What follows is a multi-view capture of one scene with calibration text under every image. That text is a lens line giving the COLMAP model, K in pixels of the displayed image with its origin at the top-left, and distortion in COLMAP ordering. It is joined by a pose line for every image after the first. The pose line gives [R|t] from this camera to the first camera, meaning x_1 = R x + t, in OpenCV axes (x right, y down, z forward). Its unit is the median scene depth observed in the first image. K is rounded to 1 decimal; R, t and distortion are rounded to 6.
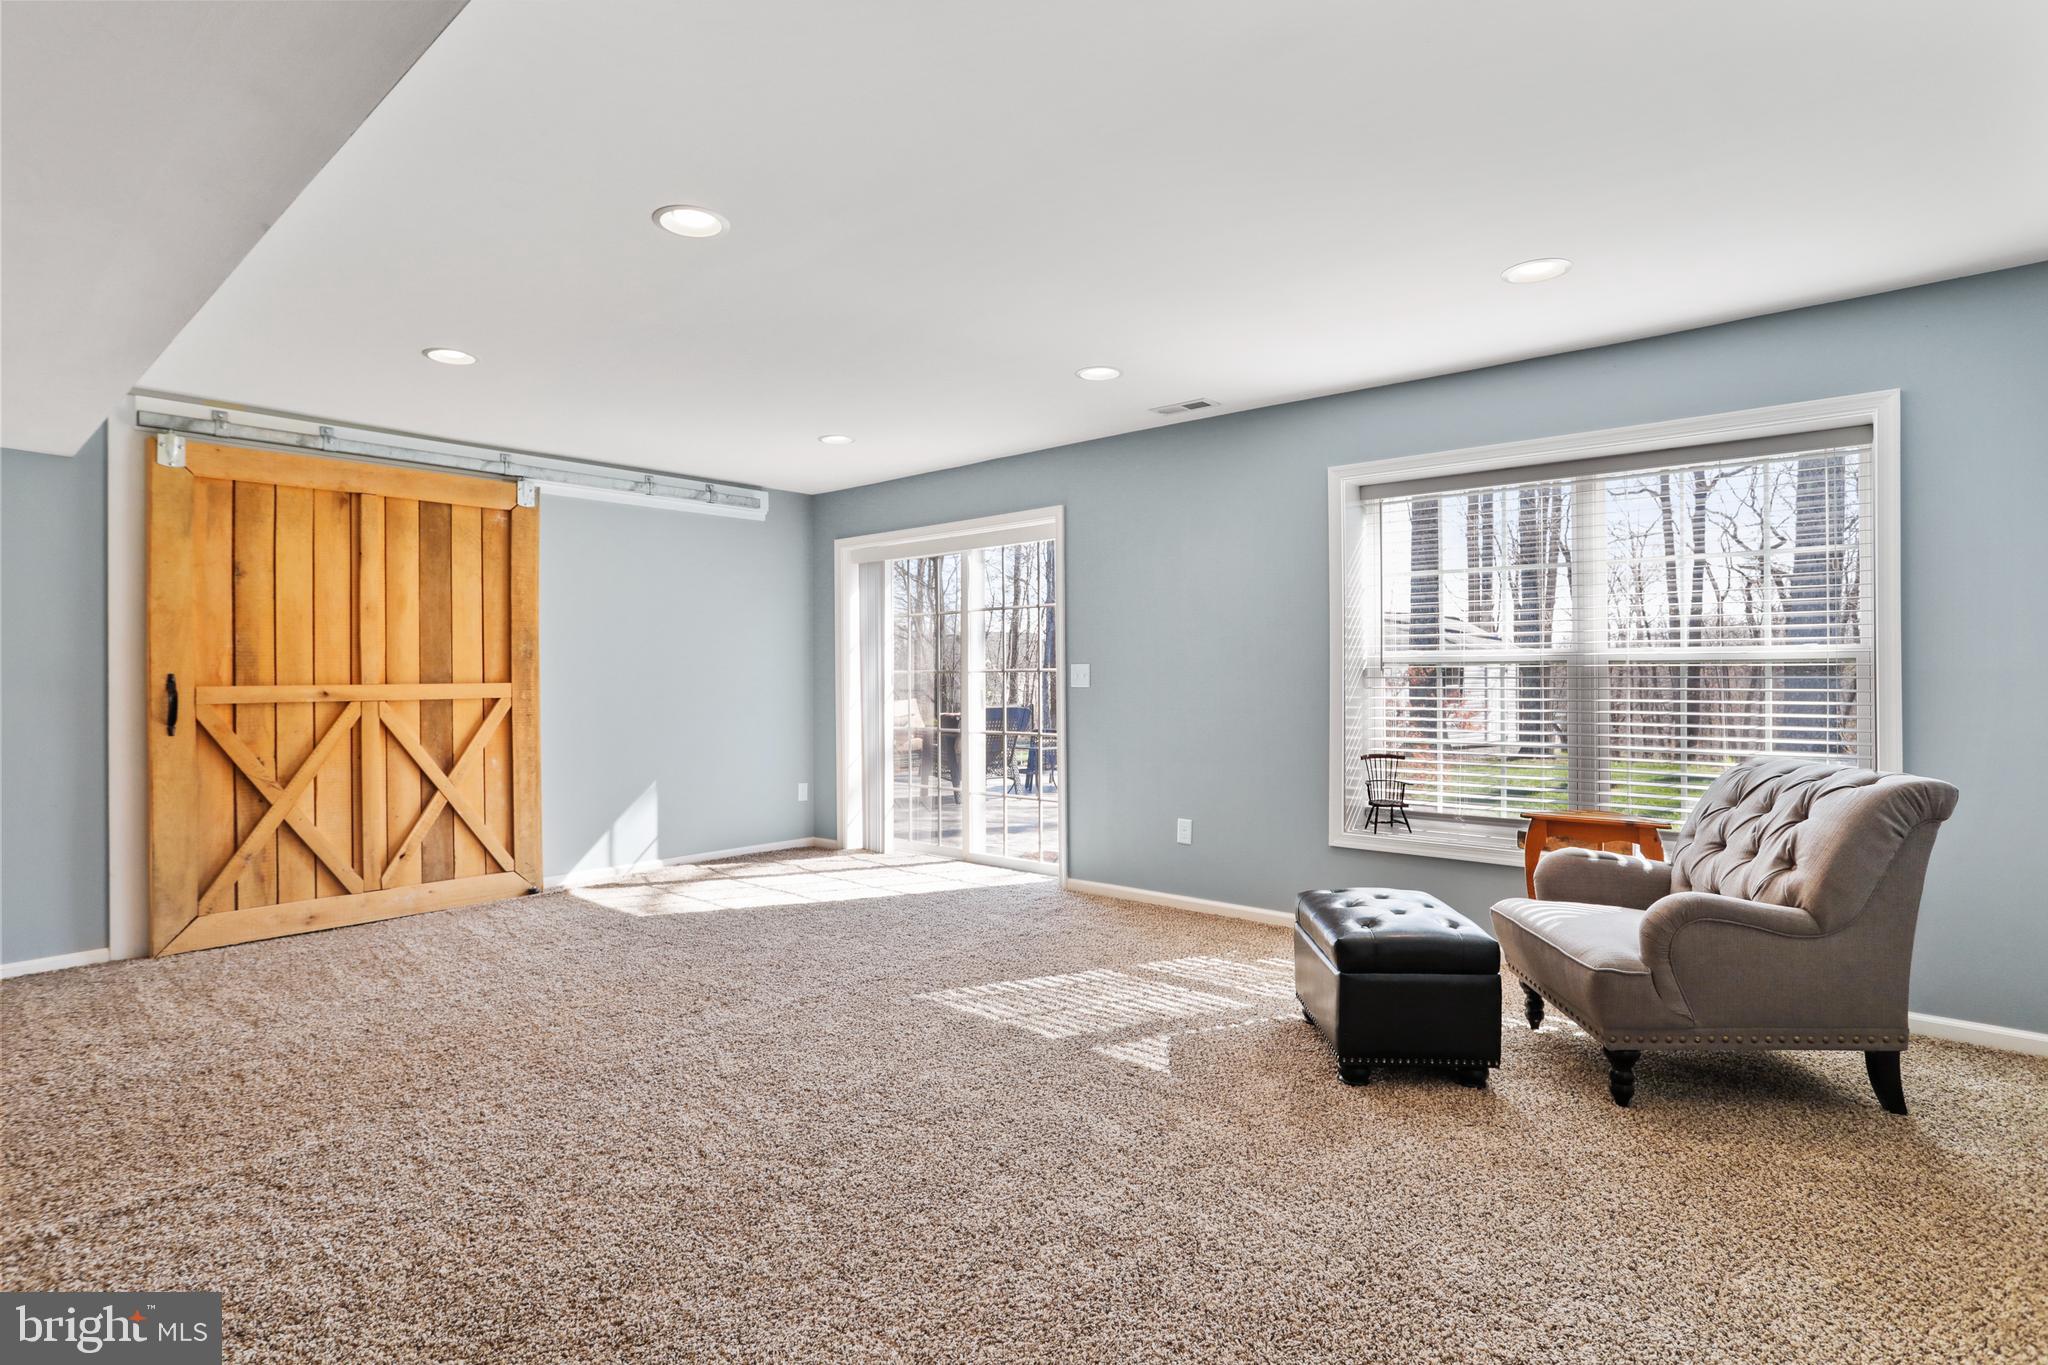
lens RADIAL K [[967.1, 0, 1027.4], [0, 967.1, 665.6], [0, 0, 1]] dist [0.000329, 0.000045]
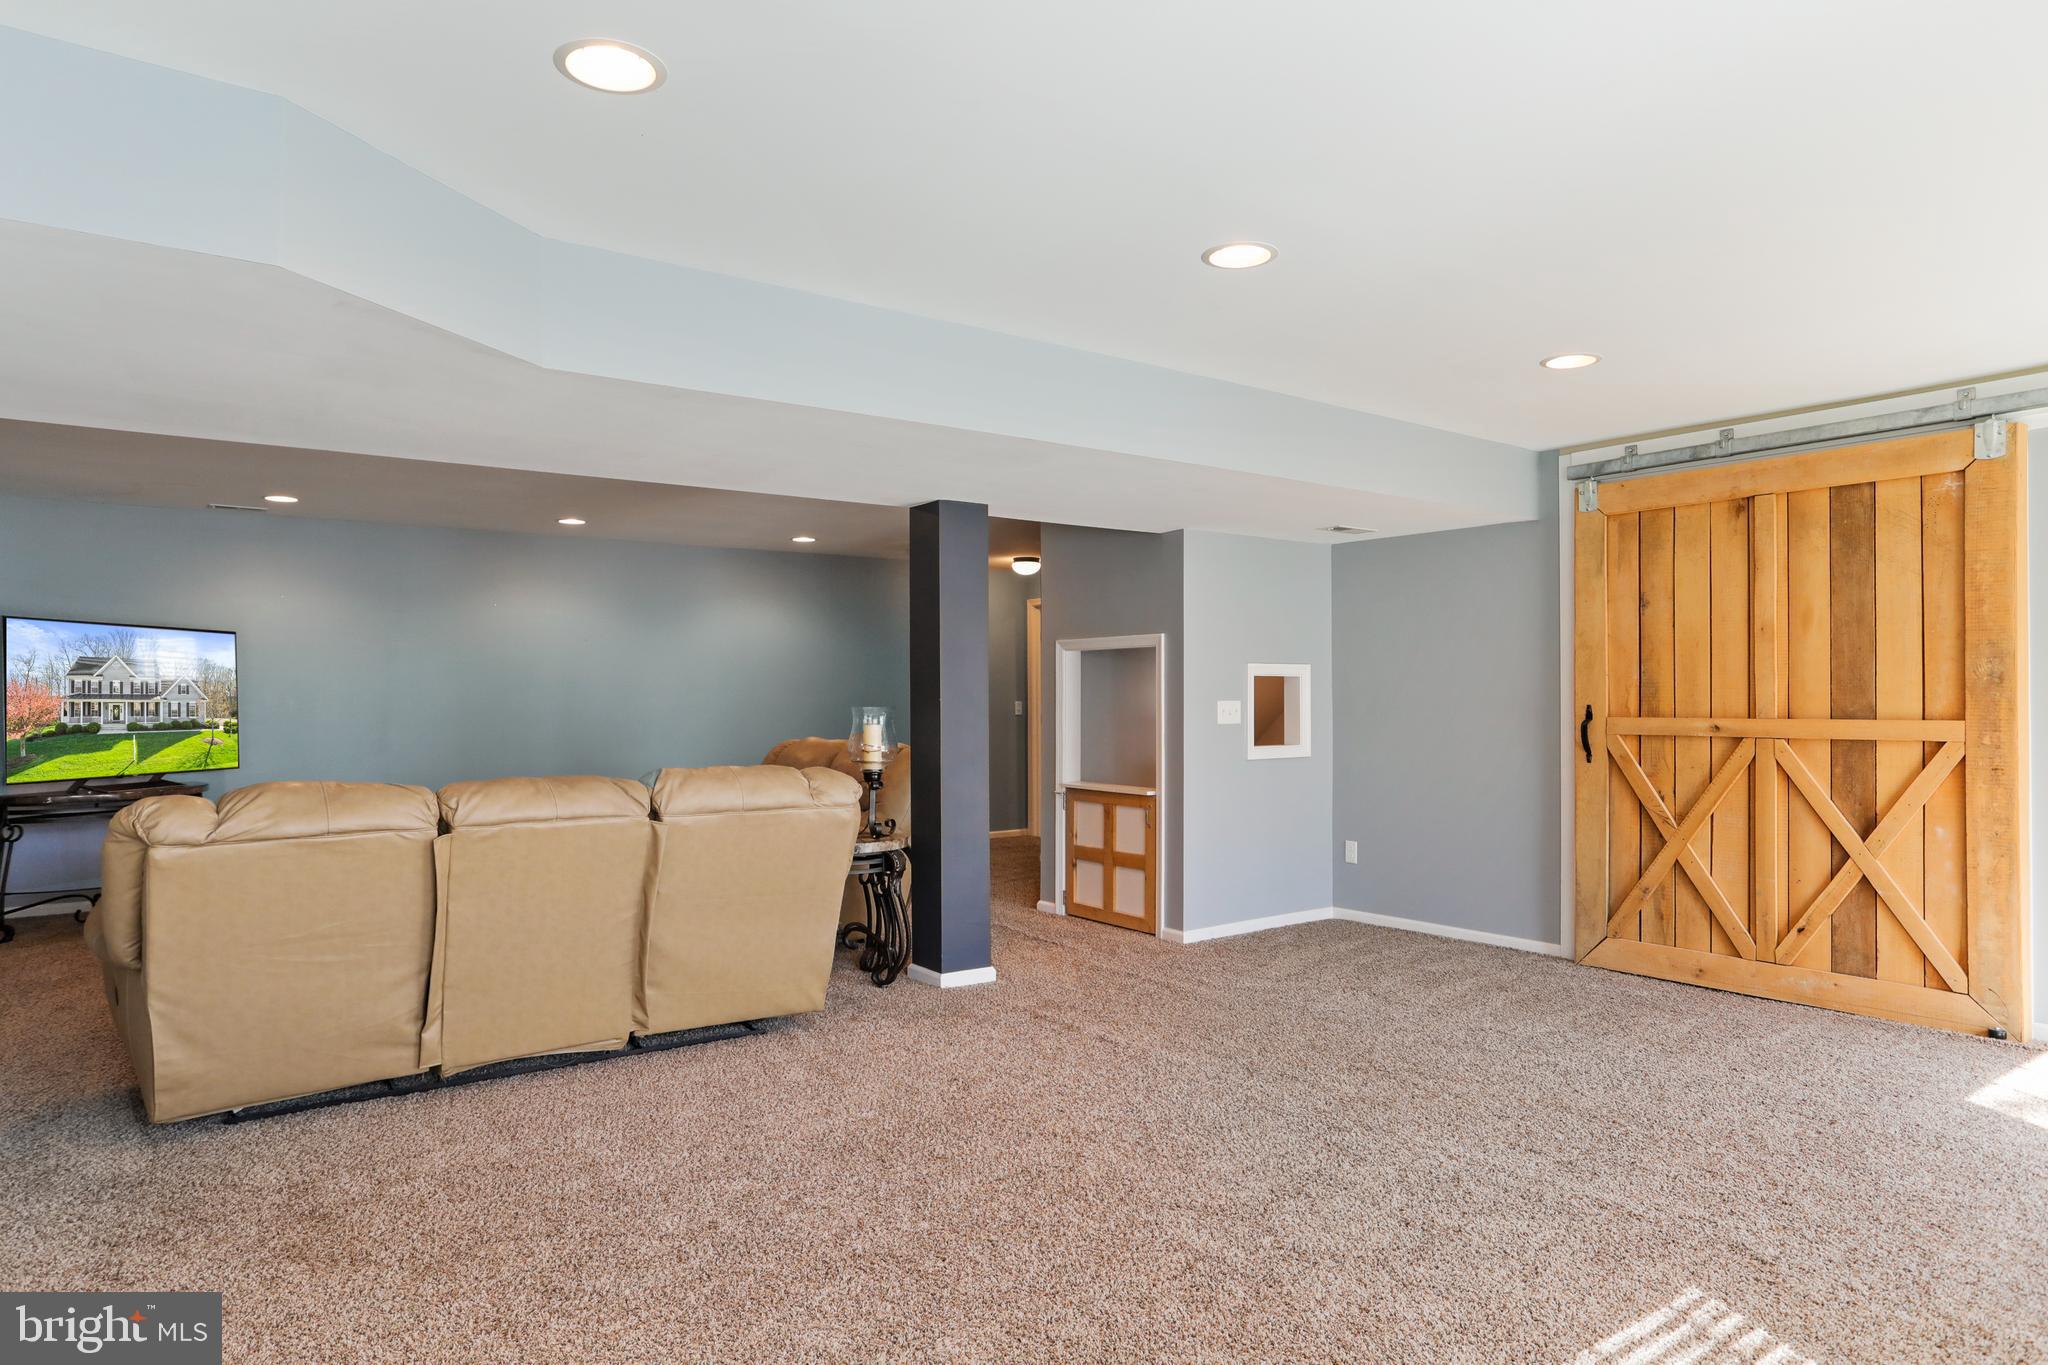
lens RADIAL K [[1222.1, 0, 1026.8], [0, 1222.1, 698.7], [0, 0, 1]] dist [0.001950, 0.001012]
pose [[-0.189619, 0.005218, -0.981844, 0.490322], [0.009182, 0.999952, 0.003541, -0.007587], [0.981815, -0.008344, -0.189658, 0.558066]]
